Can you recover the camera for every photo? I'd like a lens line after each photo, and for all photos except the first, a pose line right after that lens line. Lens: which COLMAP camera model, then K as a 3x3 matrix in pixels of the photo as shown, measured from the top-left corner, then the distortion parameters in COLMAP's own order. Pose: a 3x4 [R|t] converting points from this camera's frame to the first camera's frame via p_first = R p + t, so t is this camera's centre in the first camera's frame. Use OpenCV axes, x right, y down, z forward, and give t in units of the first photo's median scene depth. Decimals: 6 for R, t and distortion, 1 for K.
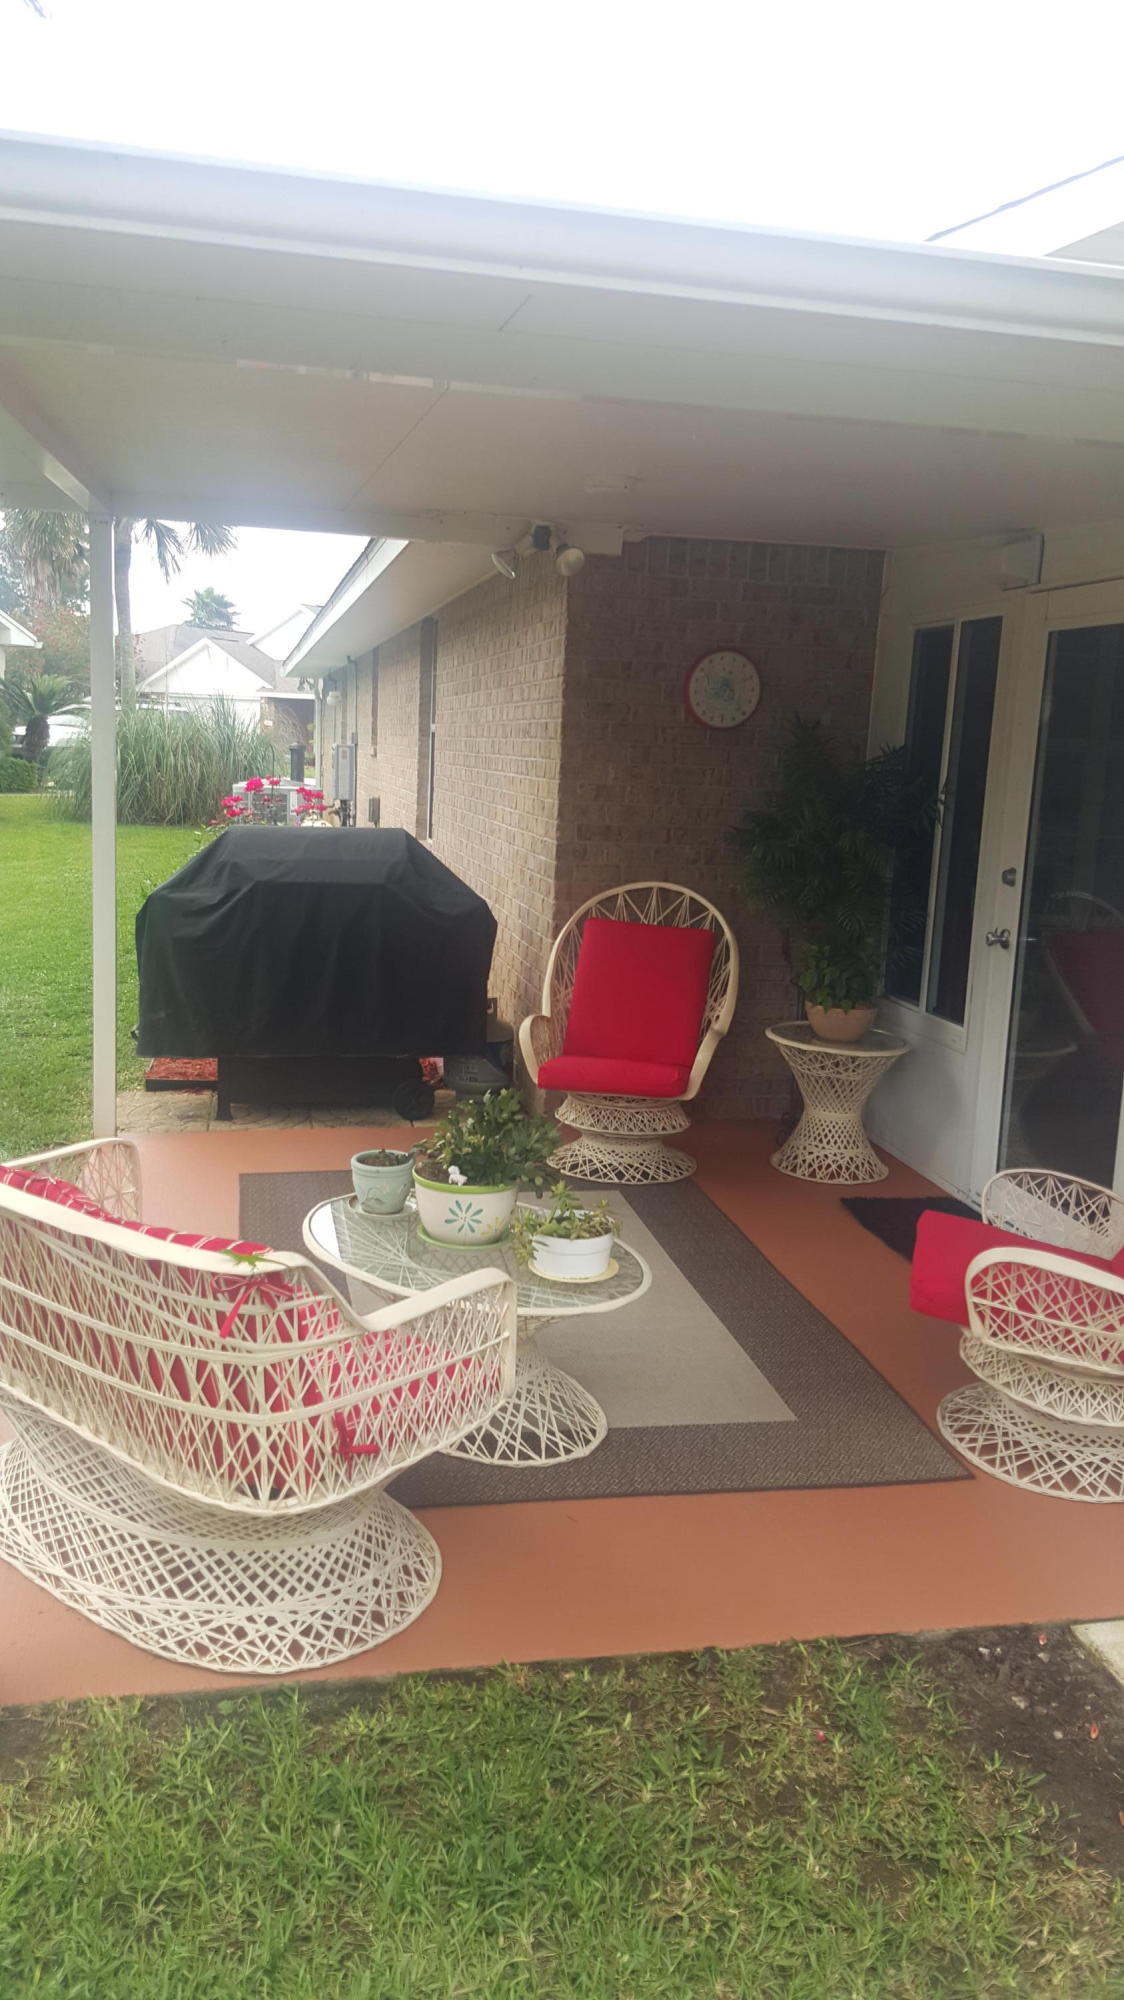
lens RADIAL K [[1449.4, 0, 507.6], [0, 1449.4, 954.0], [0, 0, 1]] dist [0.056256, -0.090544]
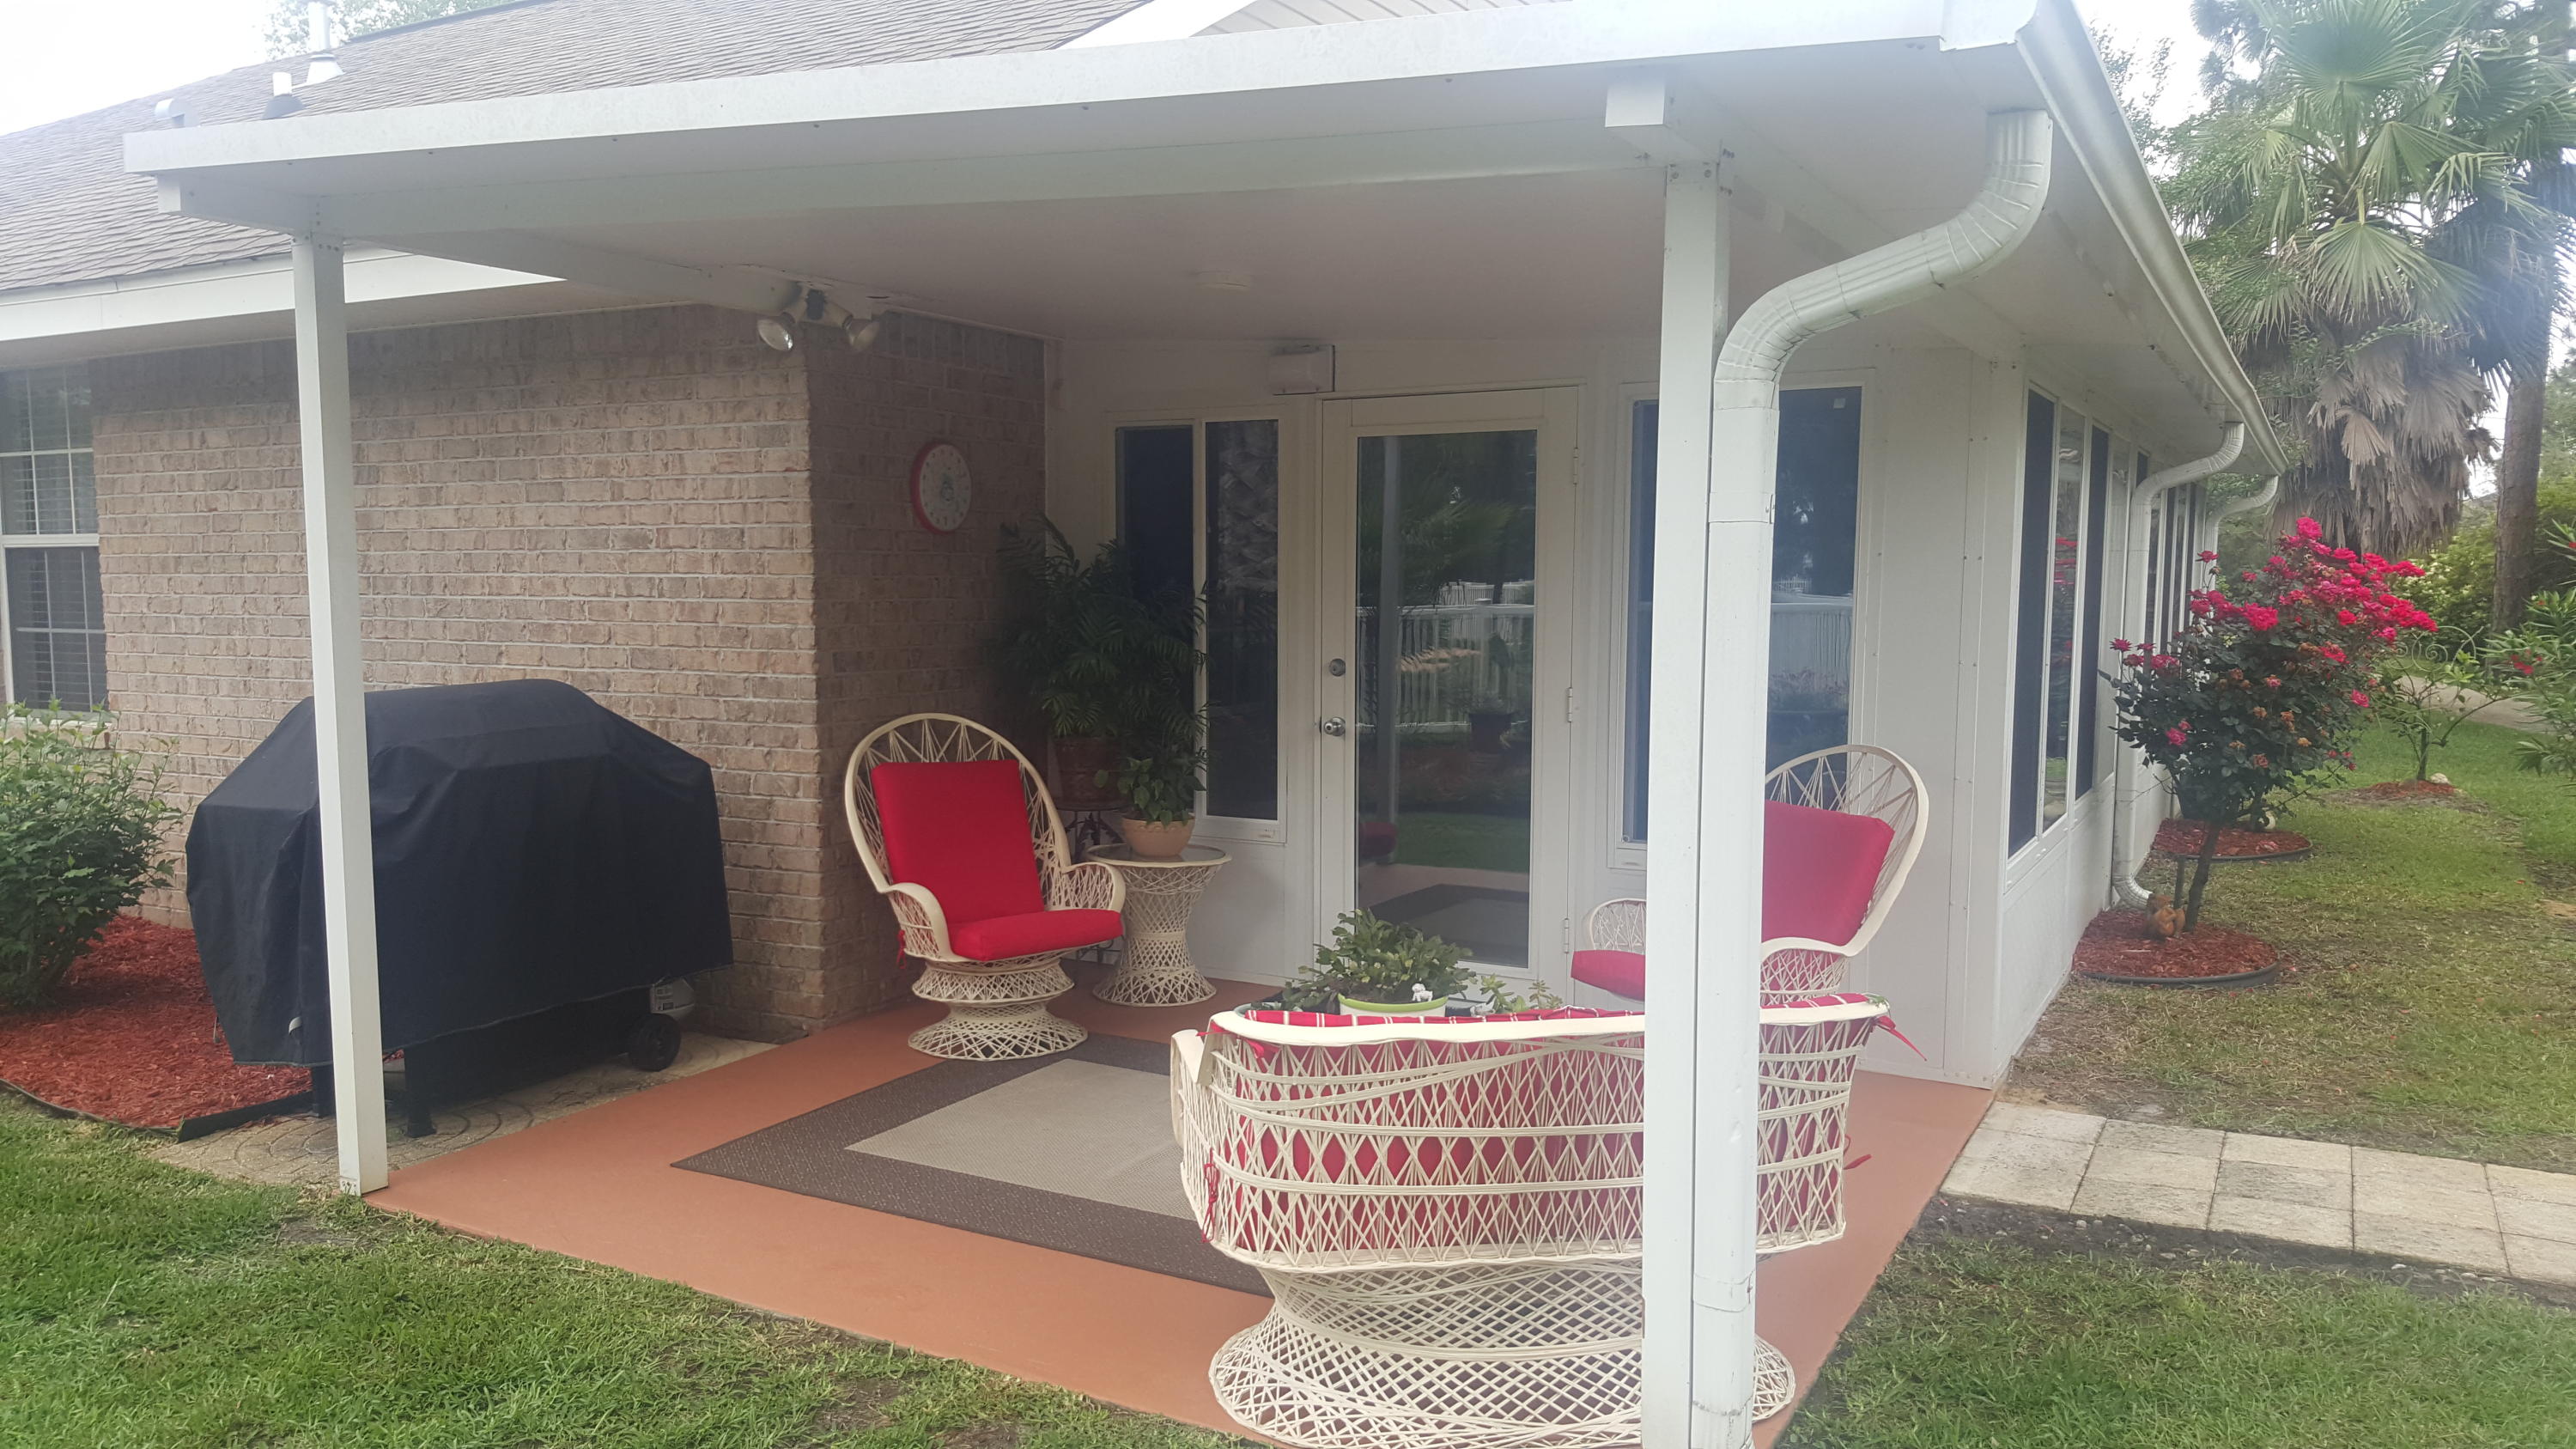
lens RADIAL K [[1898.7, 0, 1230.5], [0, 1898.7, 739.6], [0, 0, 1]] dist [0.146454, -0.240778]
pose [[0.650141, -0.108666, 0.752003, -0.626261], [0.133472, 0.990664, 0.027760, -0.041770], [-0.747998, 0.082323, 0.658575, 0.132494]]
